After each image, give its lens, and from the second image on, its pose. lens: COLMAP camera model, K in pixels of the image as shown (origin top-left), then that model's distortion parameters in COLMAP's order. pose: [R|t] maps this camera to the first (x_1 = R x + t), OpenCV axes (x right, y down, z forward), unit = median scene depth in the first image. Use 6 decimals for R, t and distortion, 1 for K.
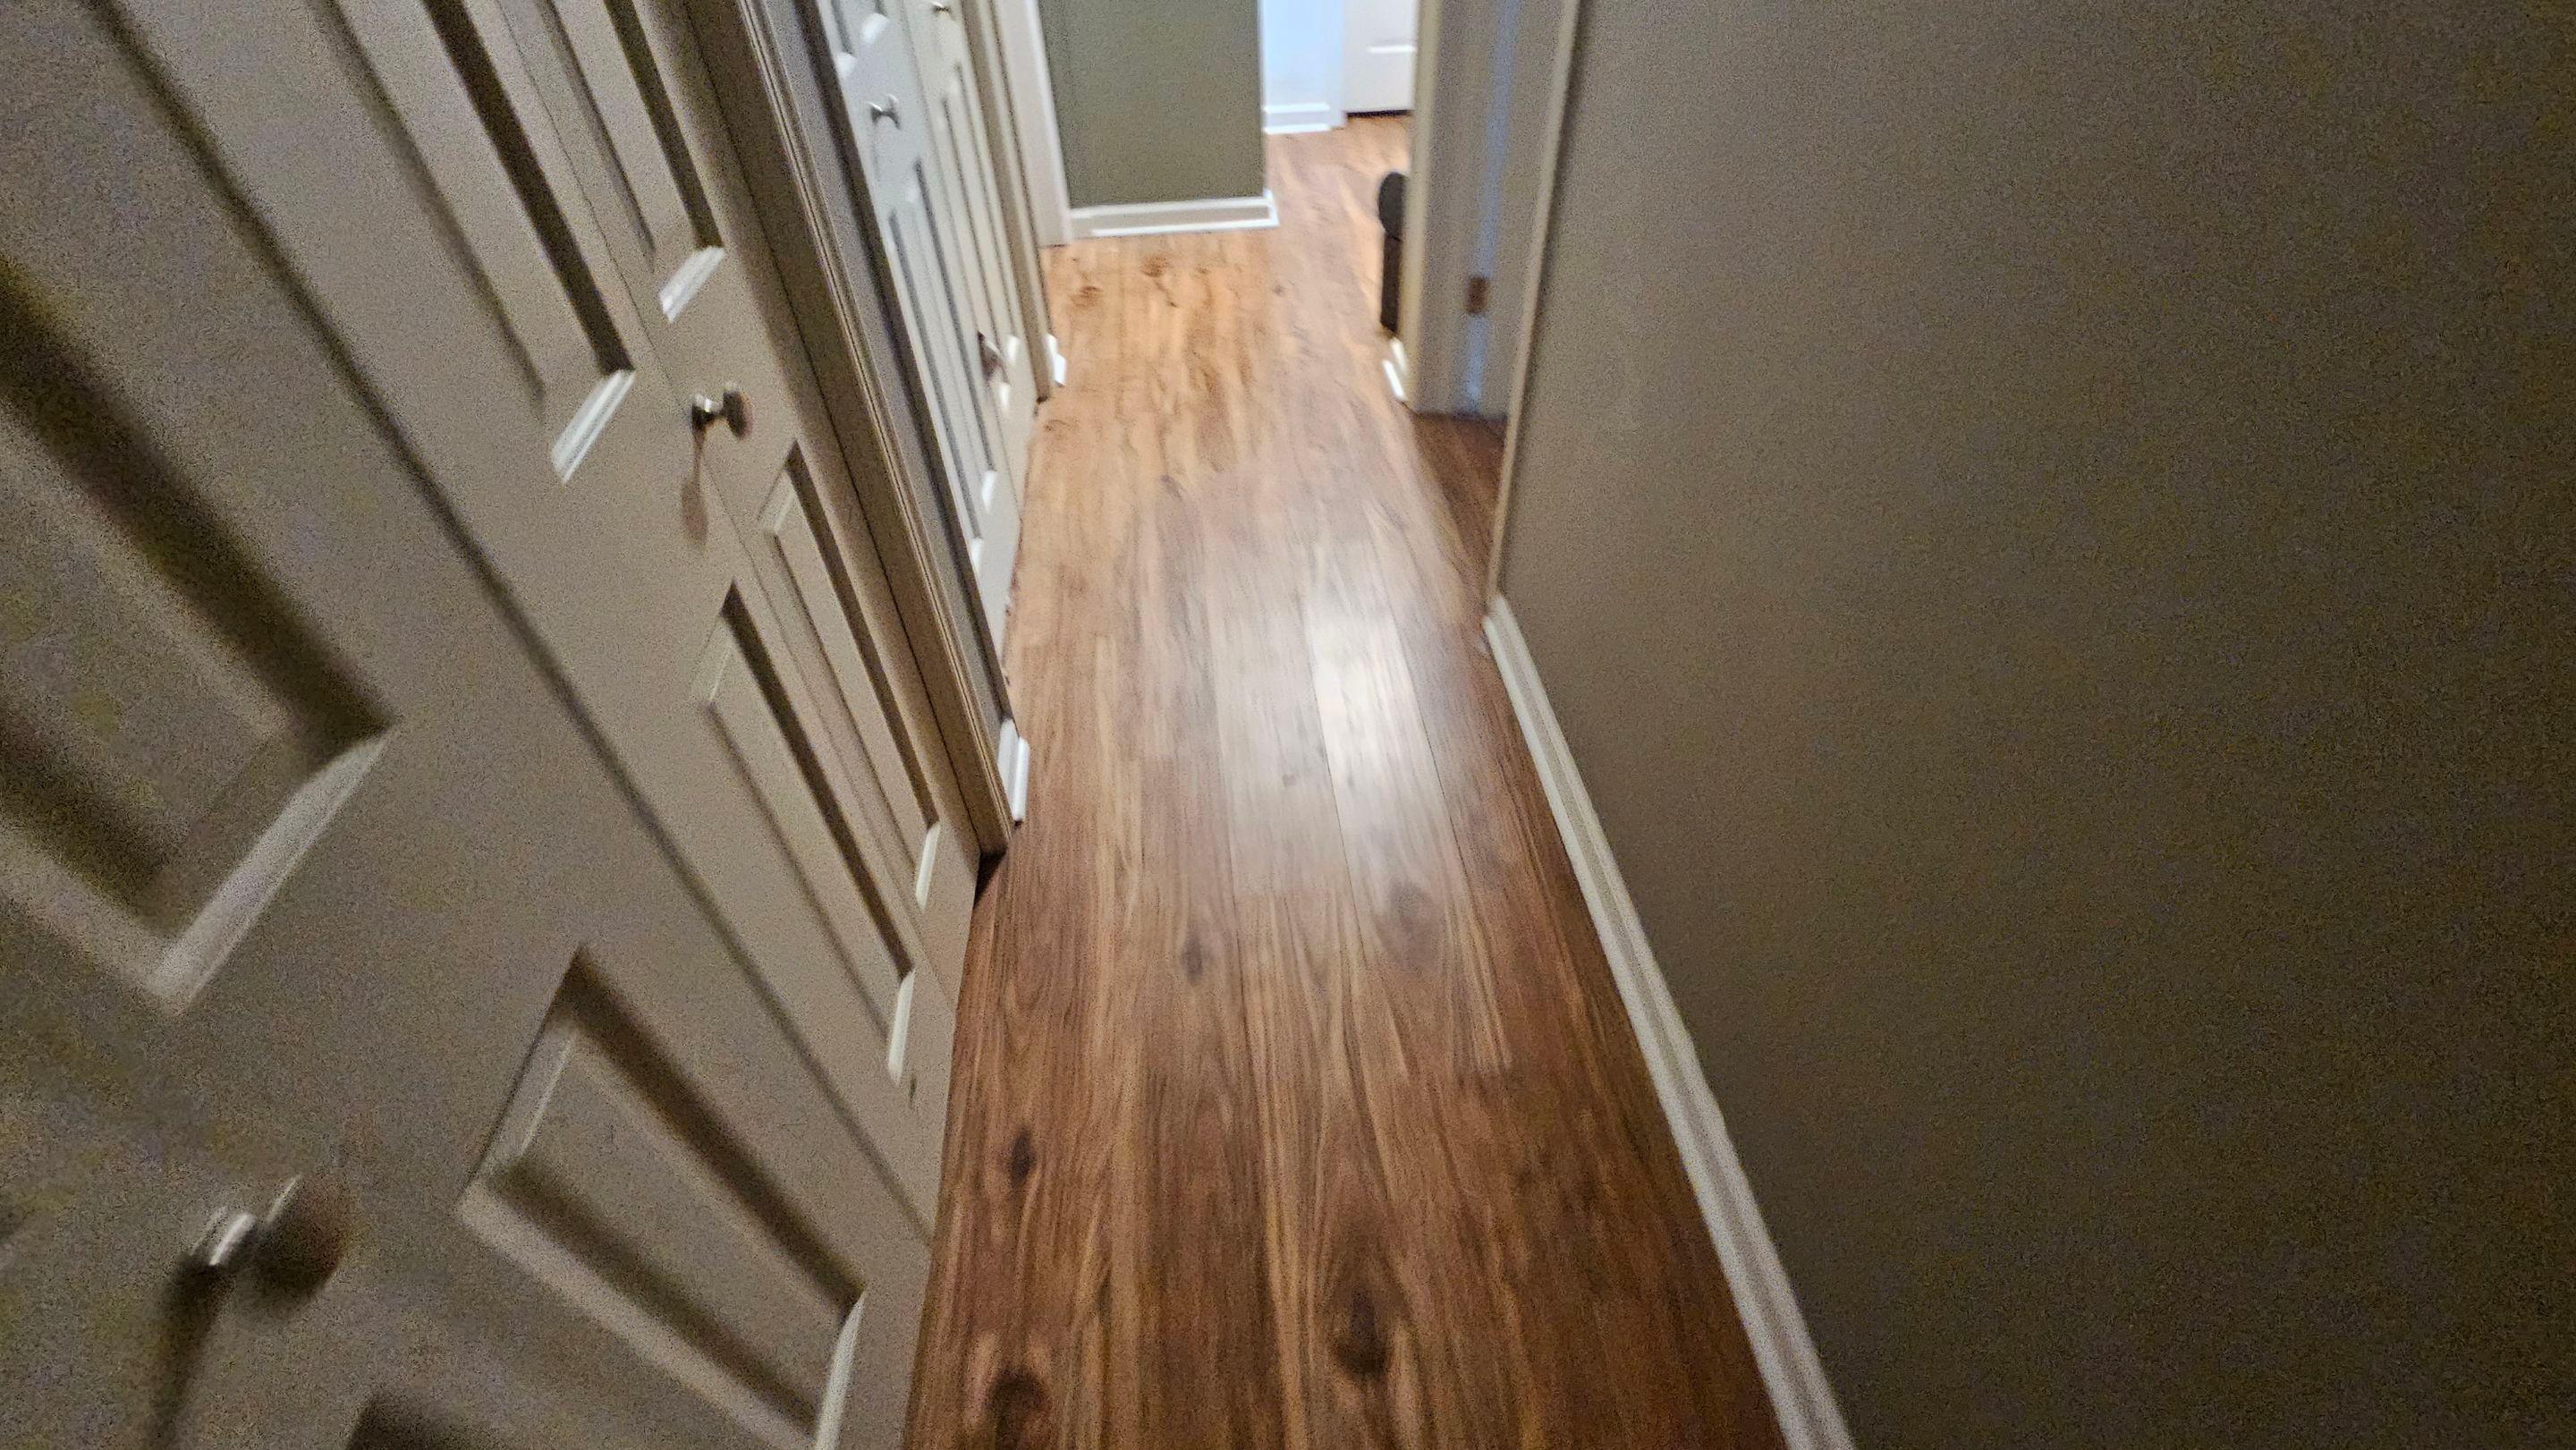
lens RADIAL K [[1079.6, 0, 1289.9], [0, 1079.6, 735.2], [0, 0, 1]] dist [0.001813, -0.001488]
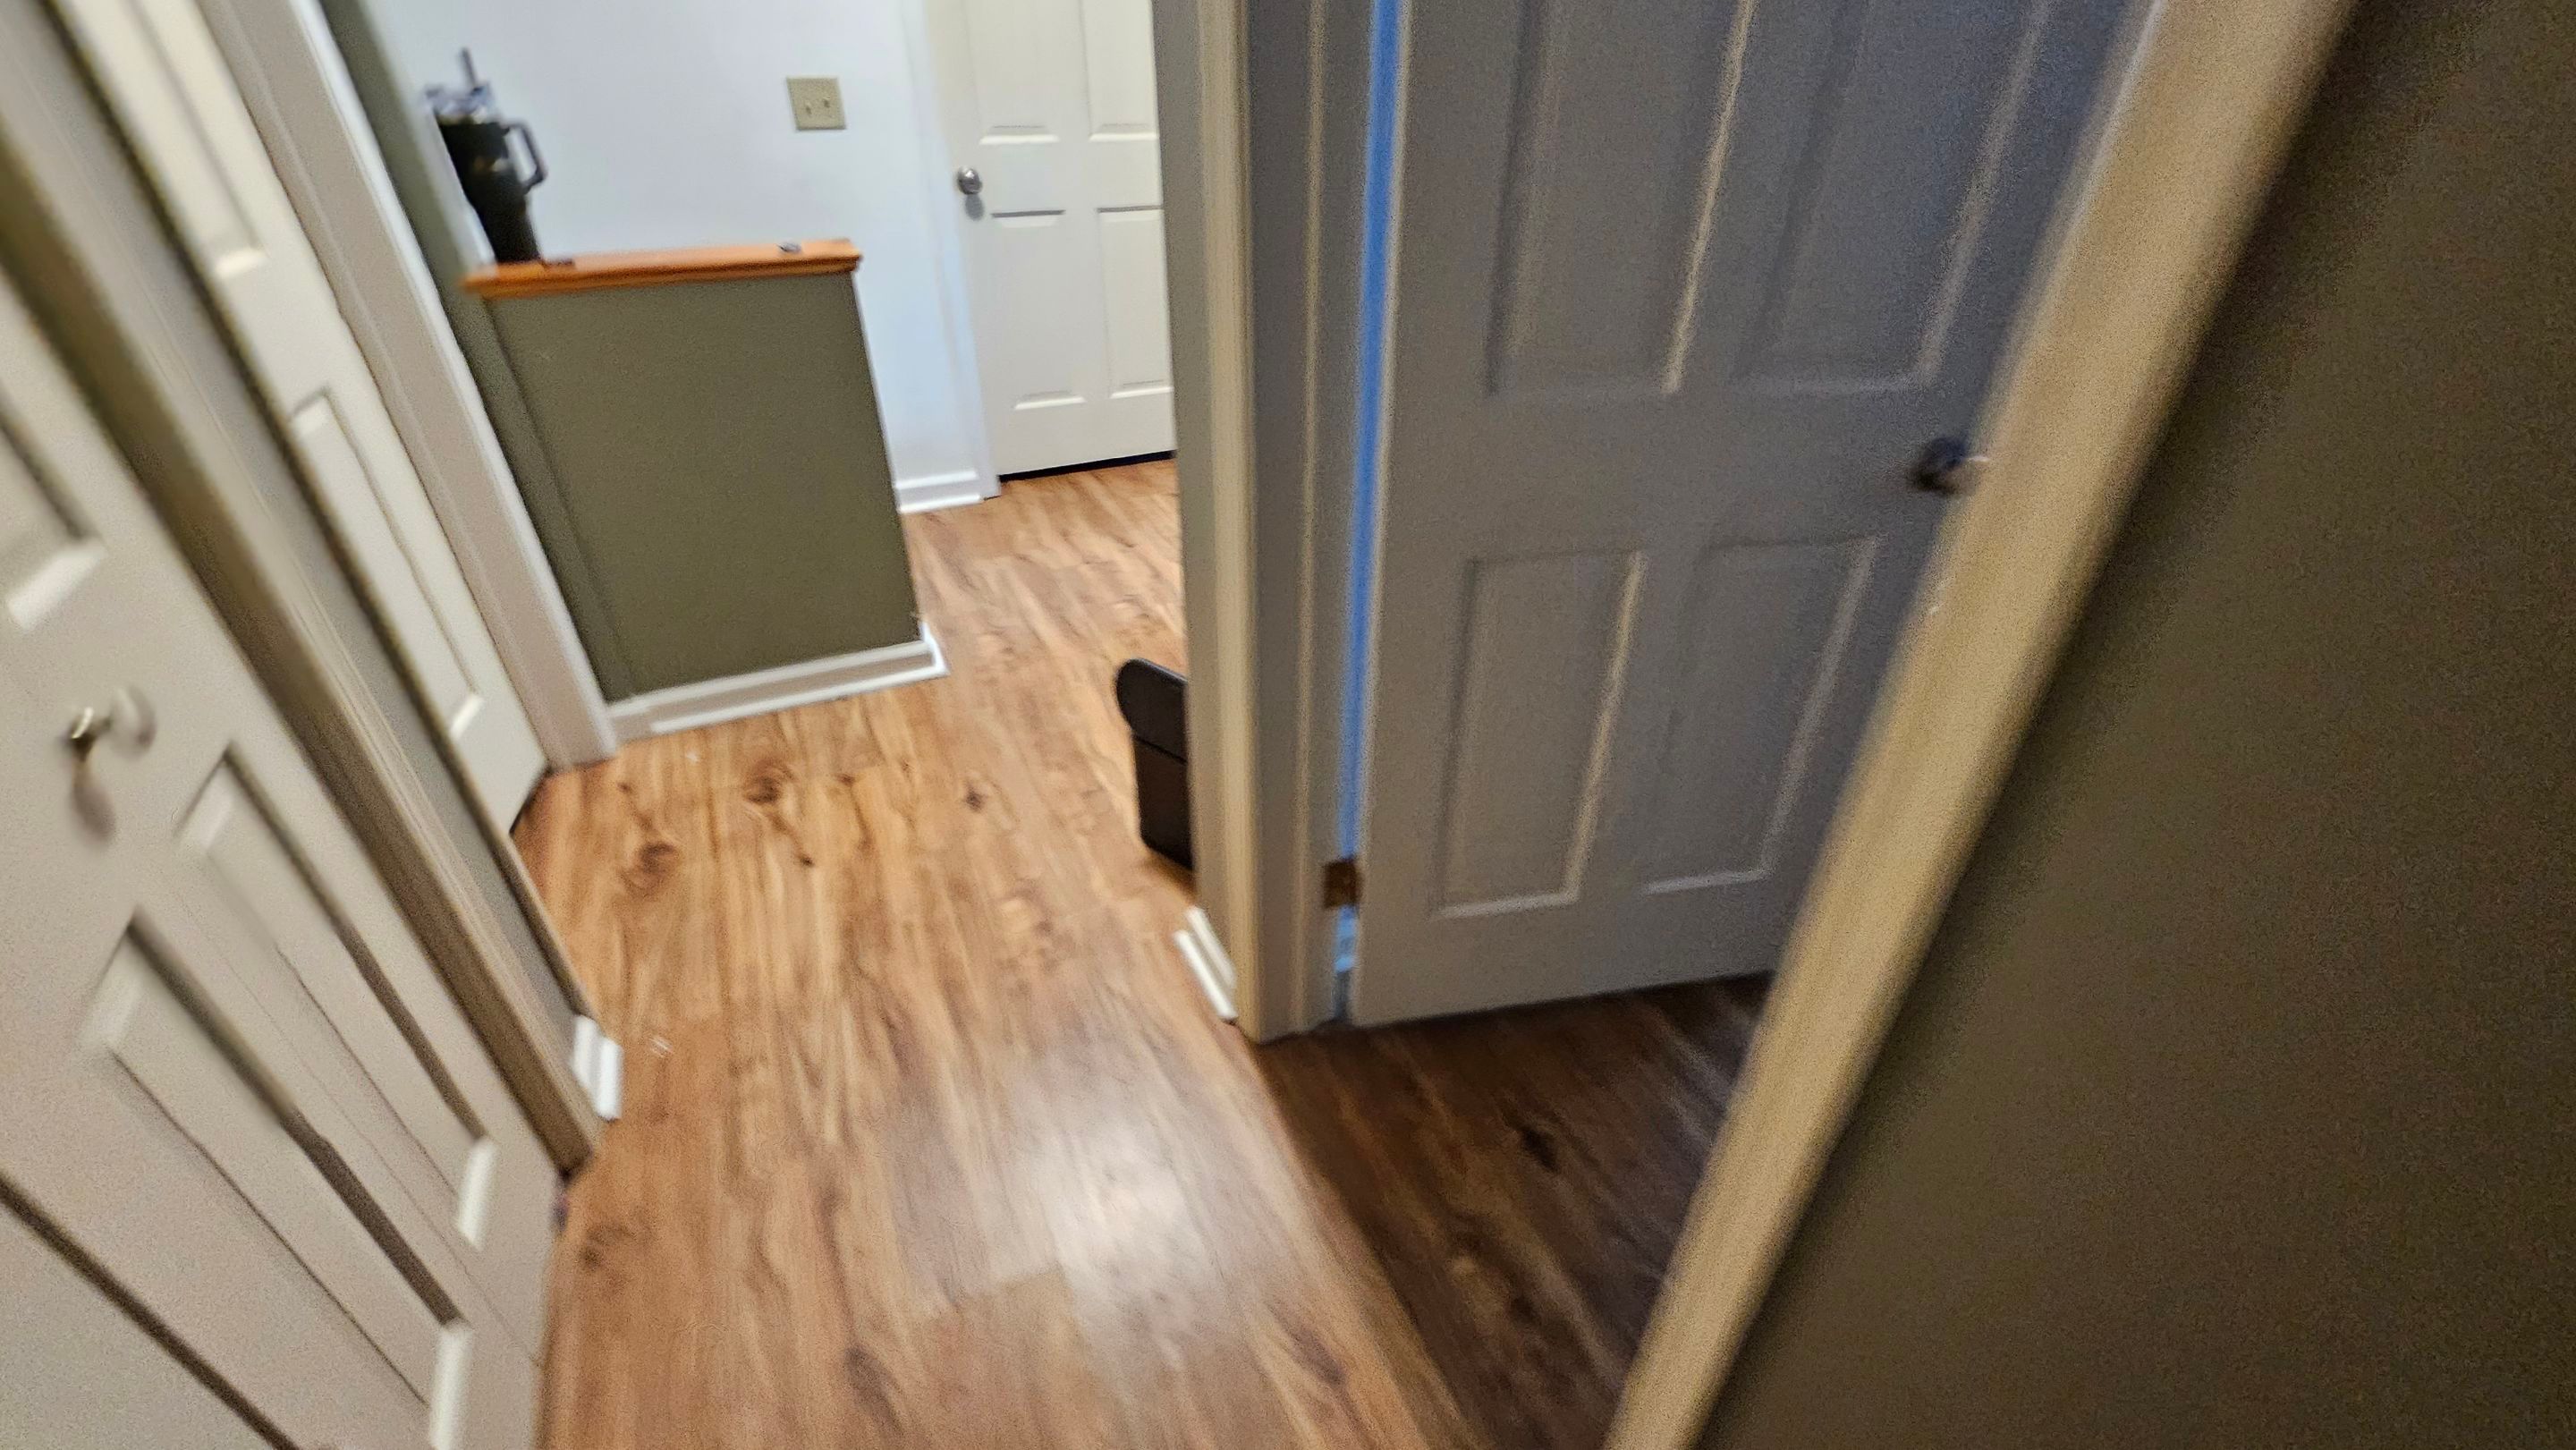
lens RADIAL K [[1079.6, 0, 1294.9], [0, 1079.6, 715.0], [0, 0, 1]] dist [0.001813, -0.001488]
pose [[0.937712, -0.158935, 0.308928, -0.025527], [0.213334, 0.965247, -0.150954, -0.369184], [-0.274200, 0.207456, 0.939030, 0.357281]]
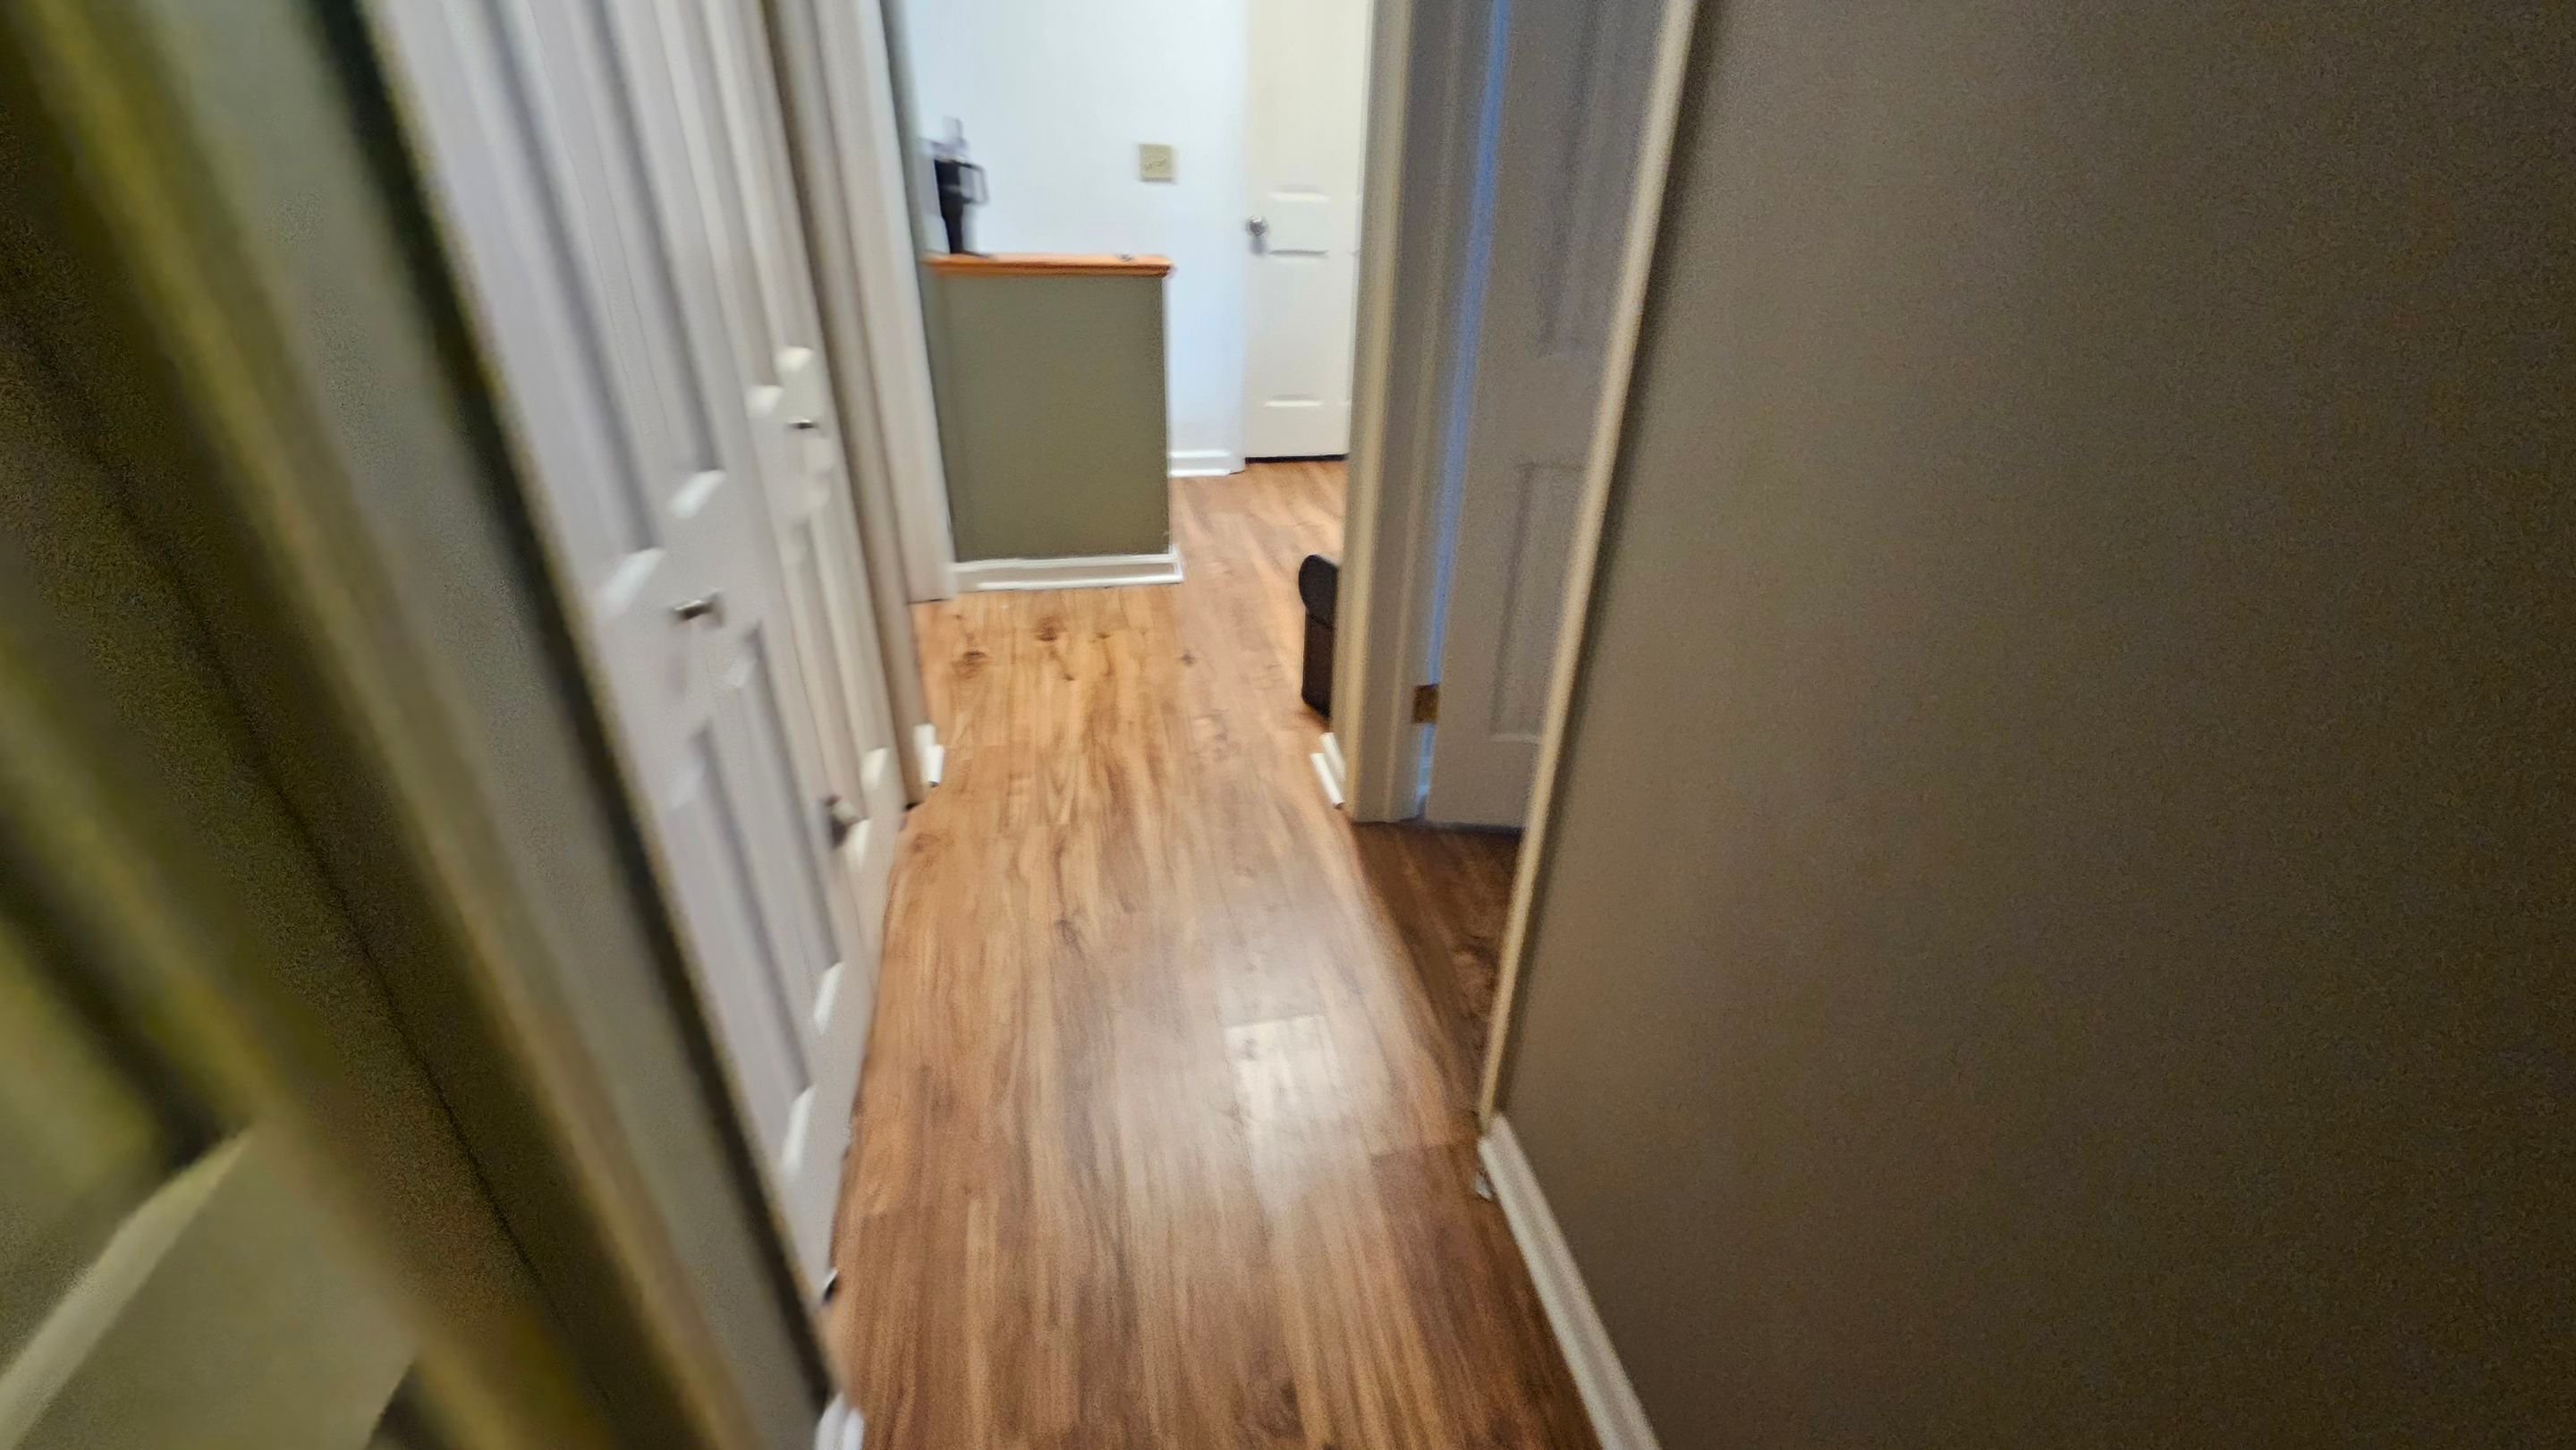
lens RADIAL K [[1079.6, 0, 1303.6], [0, 1079.6, 718.5], [0, 0, 1]] dist [0.001813, -0.001488]
pose [[0.991726, -0.003147, 0.128335, -0.035100], [0.032779, 0.972769, -0.229449, -0.174719], [-0.124118, 0.231757, 0.964823, 0.141415]]
